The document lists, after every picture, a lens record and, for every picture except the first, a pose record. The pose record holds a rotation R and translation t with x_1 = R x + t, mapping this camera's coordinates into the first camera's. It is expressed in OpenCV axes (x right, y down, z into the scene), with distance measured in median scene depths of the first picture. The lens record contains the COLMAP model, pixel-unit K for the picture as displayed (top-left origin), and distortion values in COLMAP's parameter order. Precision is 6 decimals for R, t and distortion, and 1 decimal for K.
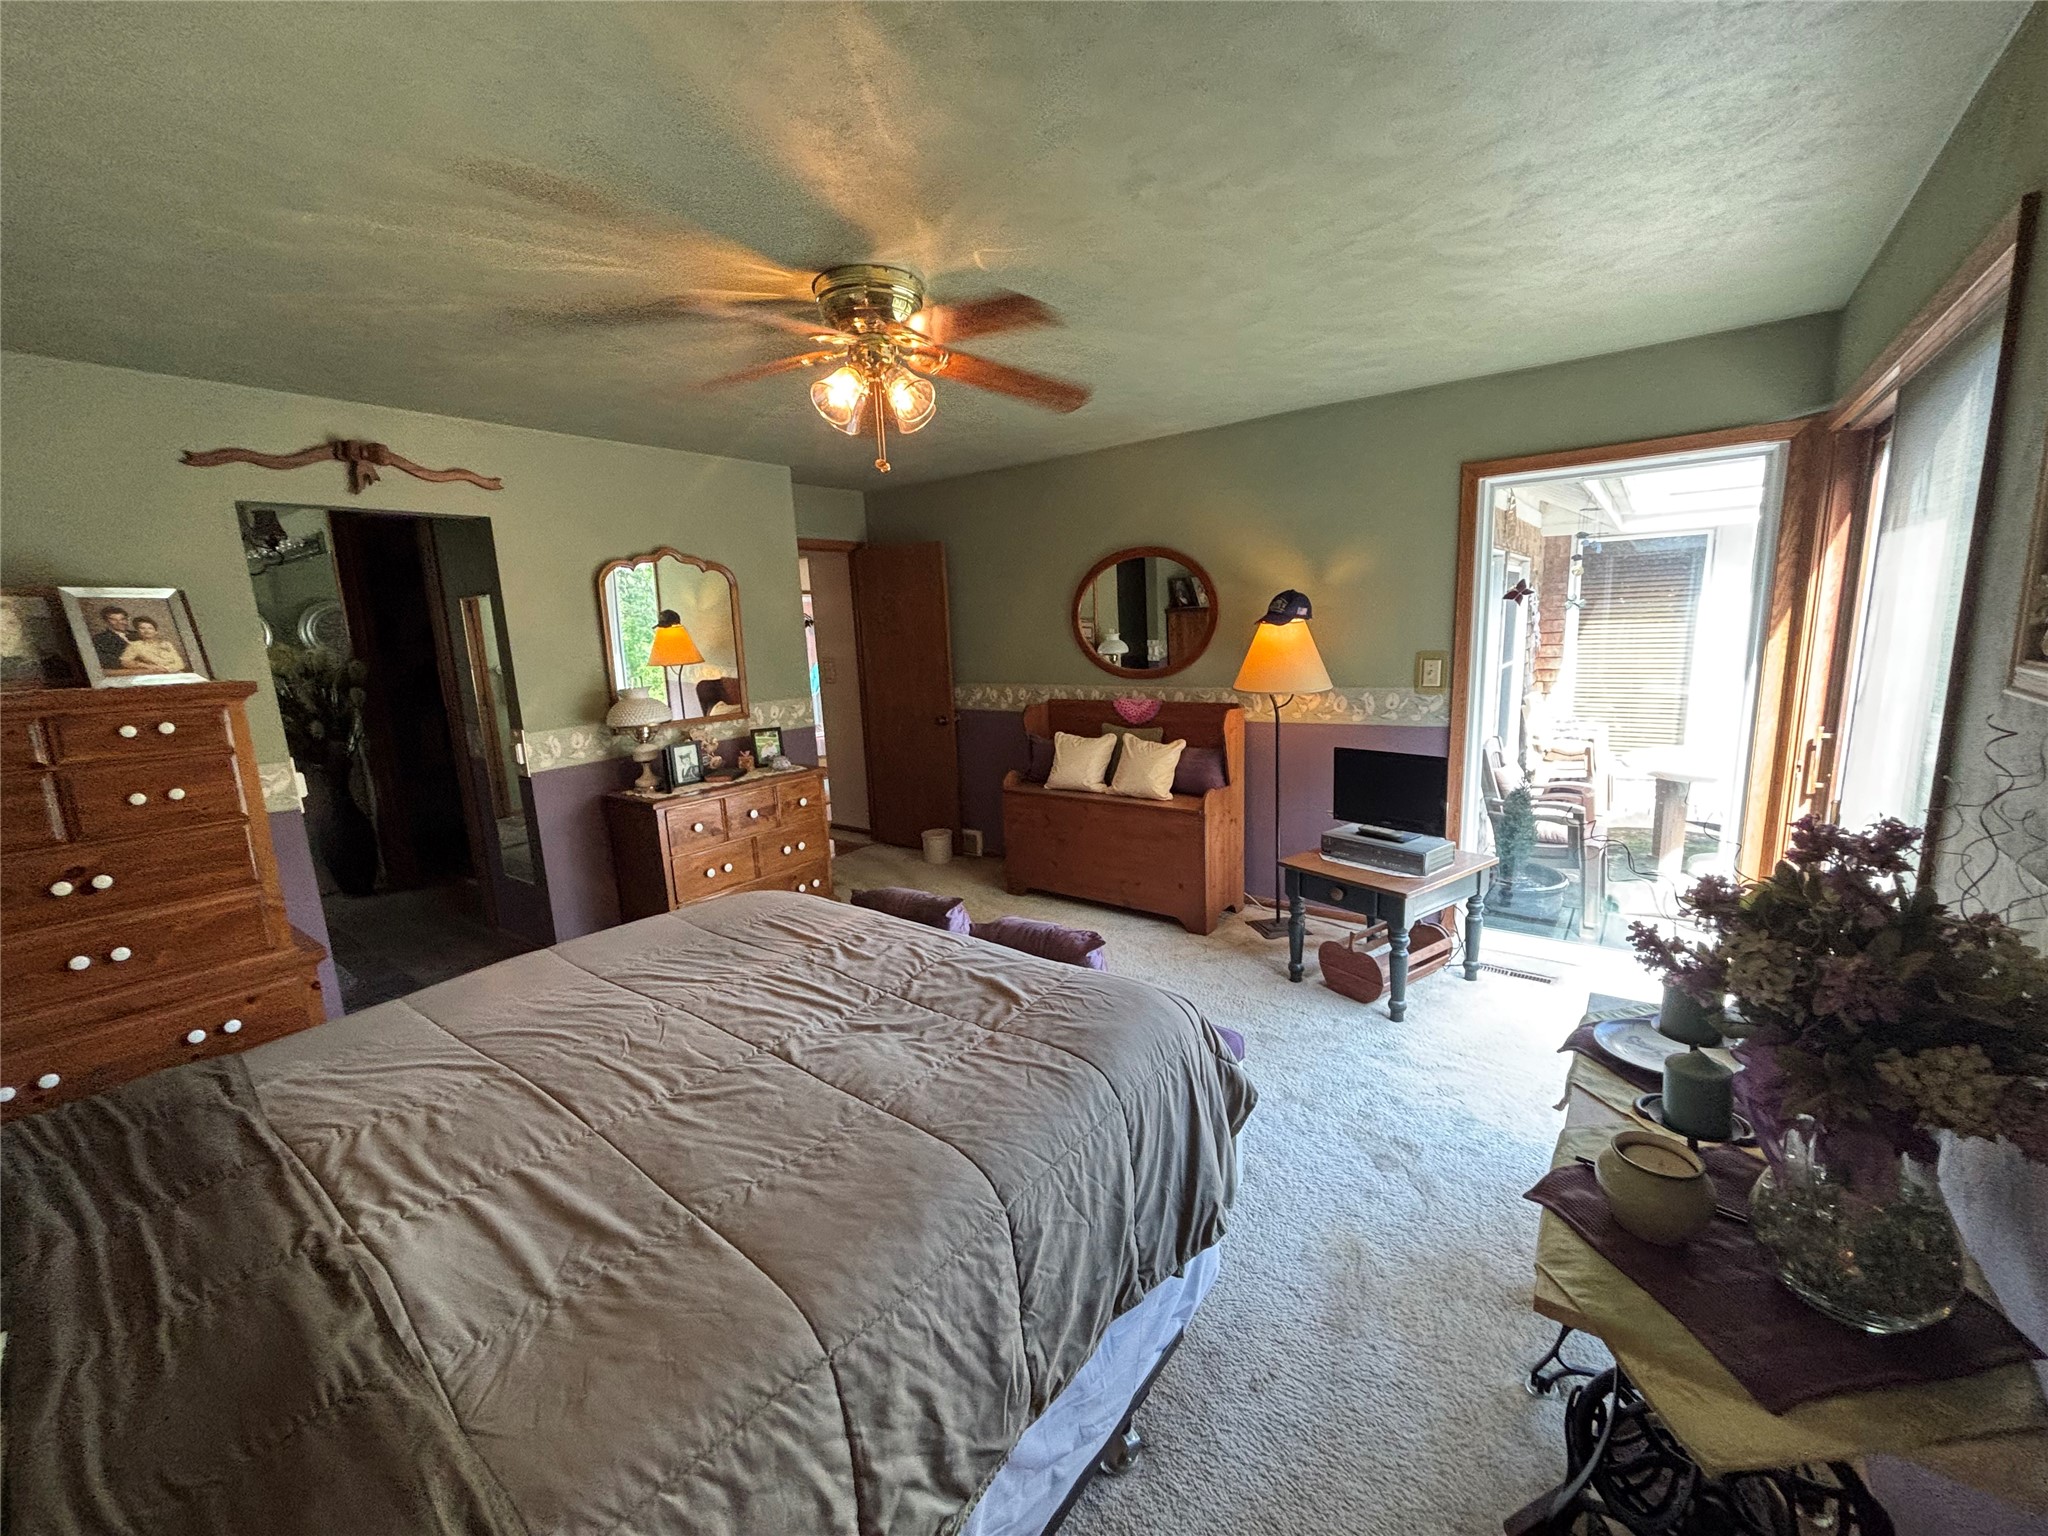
lens RADIAL K [[826.4, 0, 1018.3], [0, 826.4, 775.1], [0, 0, 1]] dist [0.000941, 0.000058]
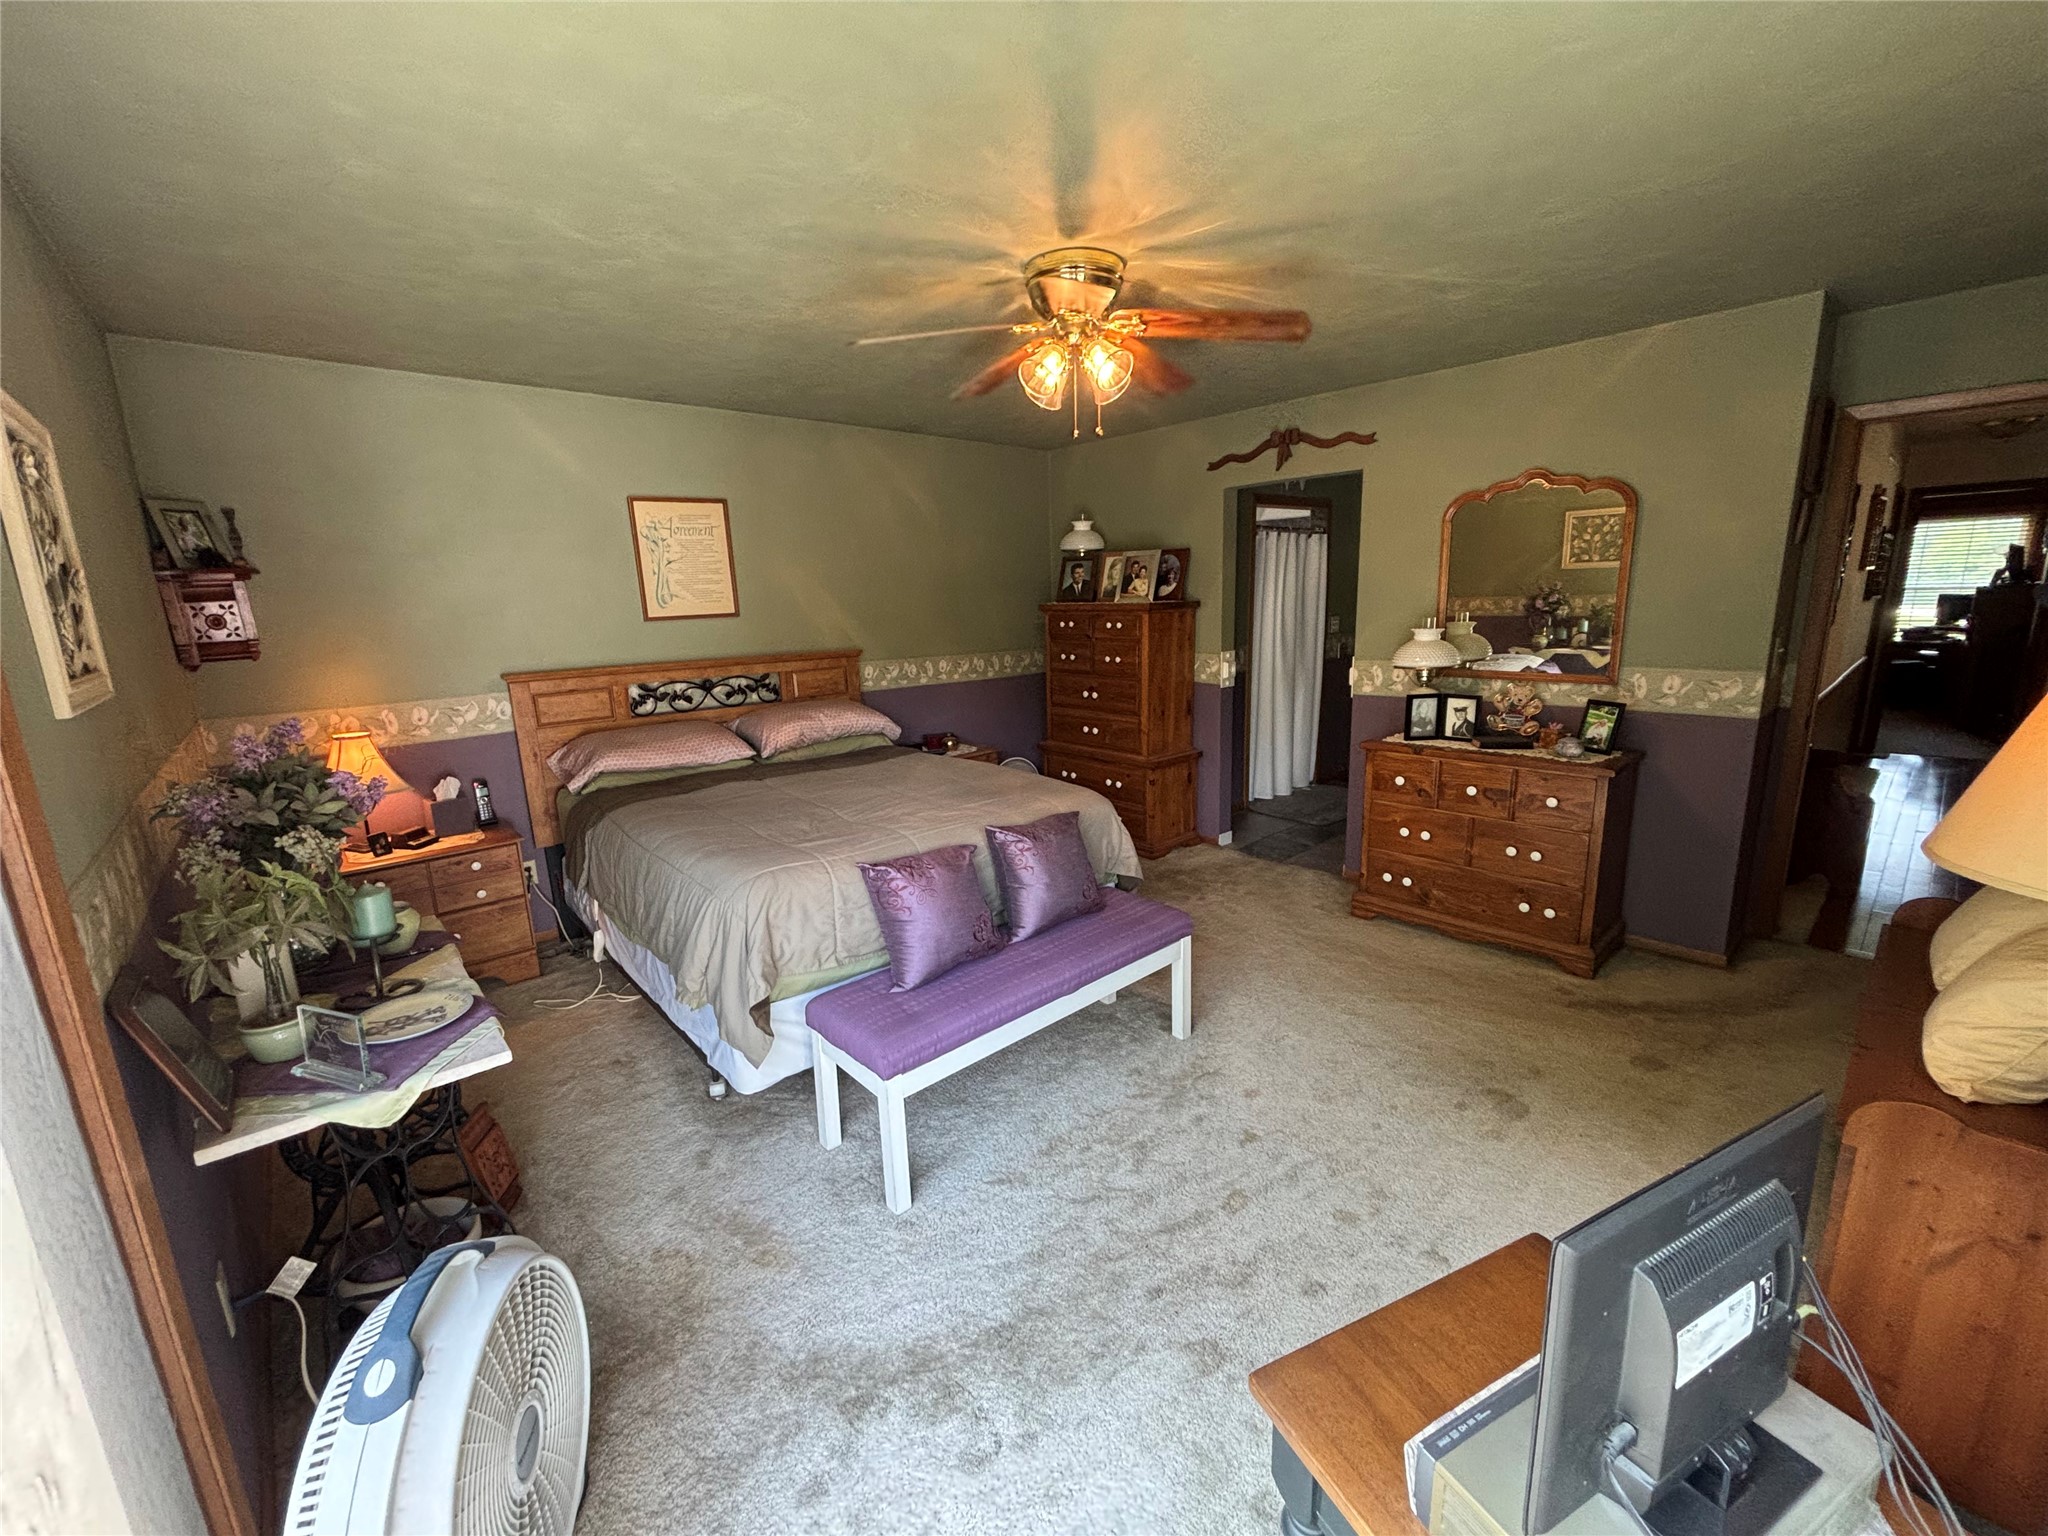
lens RADIAL K [[826.4, 0, 1018.3], [0, 826.4, 775.1], [0, 0, 1]] dist [0.000941, 0.000058]
pose [[-0.179603, 0.270736, -0.945751, 0.749007], [-0.130493, 0.946331, 0.295683, -0.211344], [0.975046, 0.176520, -0.134635, 0.862343]]
